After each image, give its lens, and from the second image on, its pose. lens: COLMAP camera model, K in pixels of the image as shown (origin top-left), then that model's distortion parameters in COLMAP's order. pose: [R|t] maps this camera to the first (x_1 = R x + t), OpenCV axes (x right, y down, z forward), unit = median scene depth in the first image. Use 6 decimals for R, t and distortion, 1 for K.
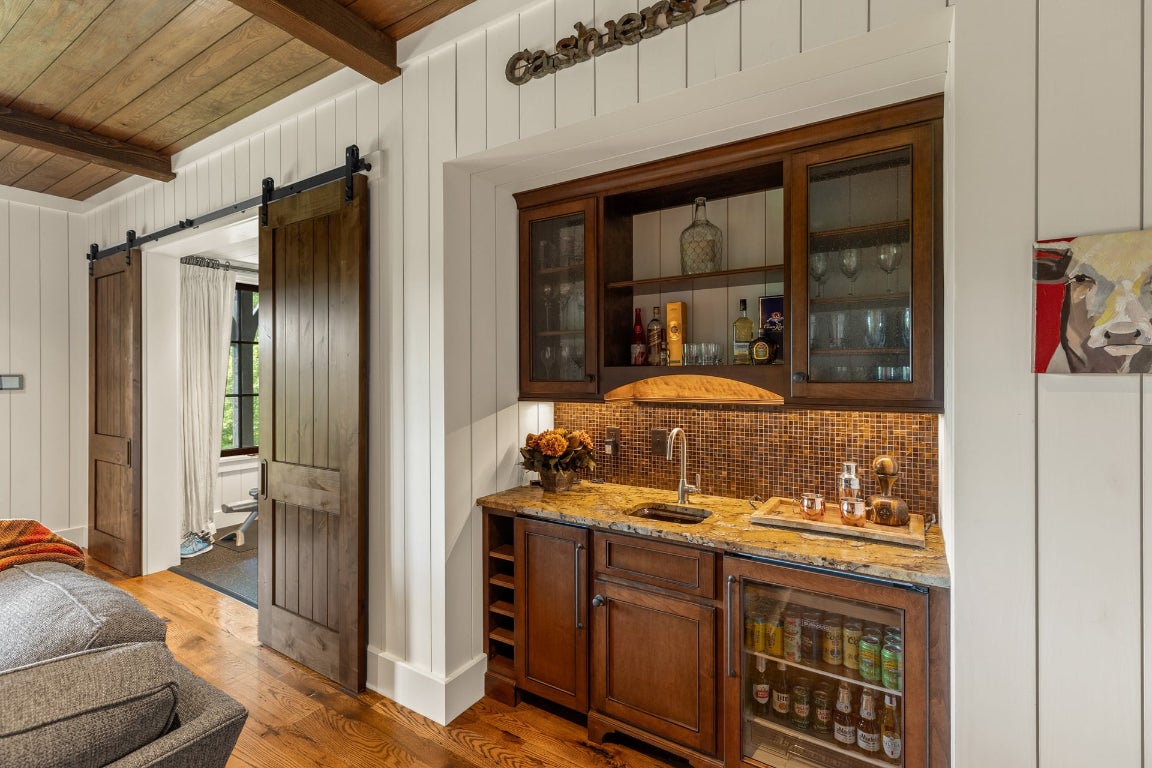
lens RADIAL K [[522.6, 0, 579.6], [0, 522.6, 379.0], [0, 0, 1]] dist [0.000070, 0.001928]
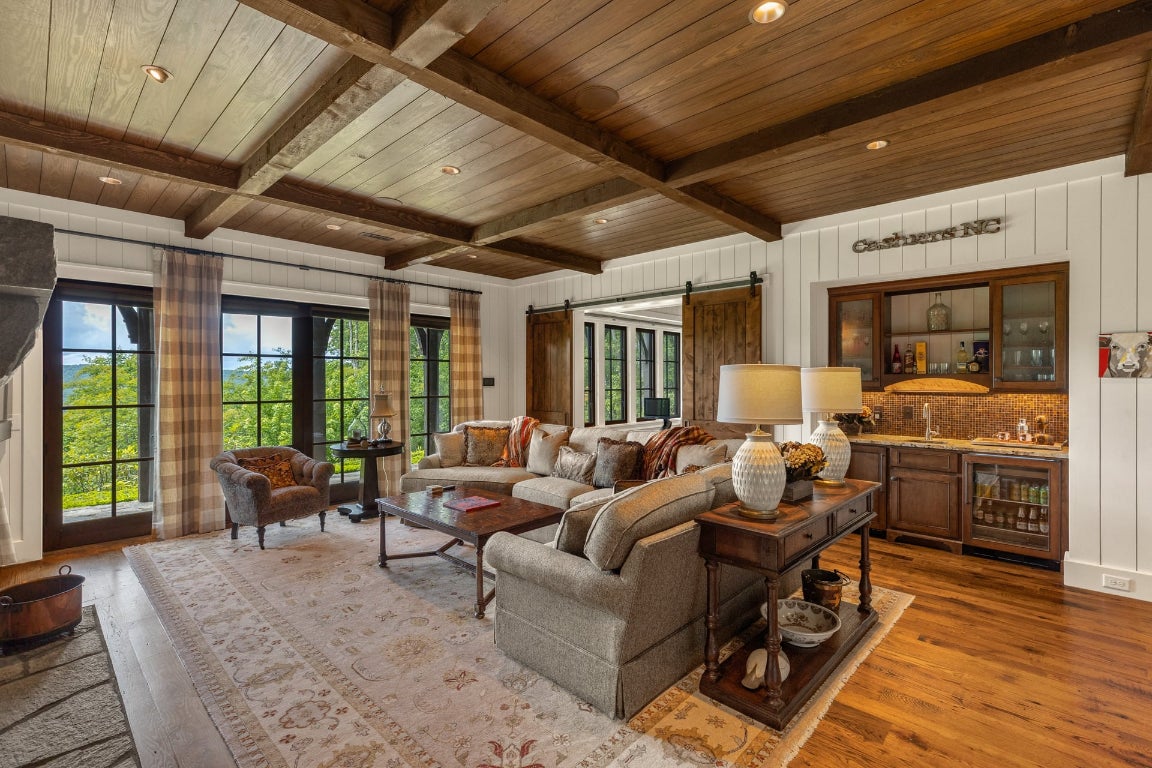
lens RADIAL K [[522.6, 0, 573.6], [0, 522.6, 384.5], [0, 0, 1]] dist [0.000070, 0.001928]
pose [[0.979171, 0.002498, -0.203024, -0.888173], [-0.001931, 0.999994, 0.002991, 0.015988], [0.203030, -0.002536, 0.979169, -1.538694]]
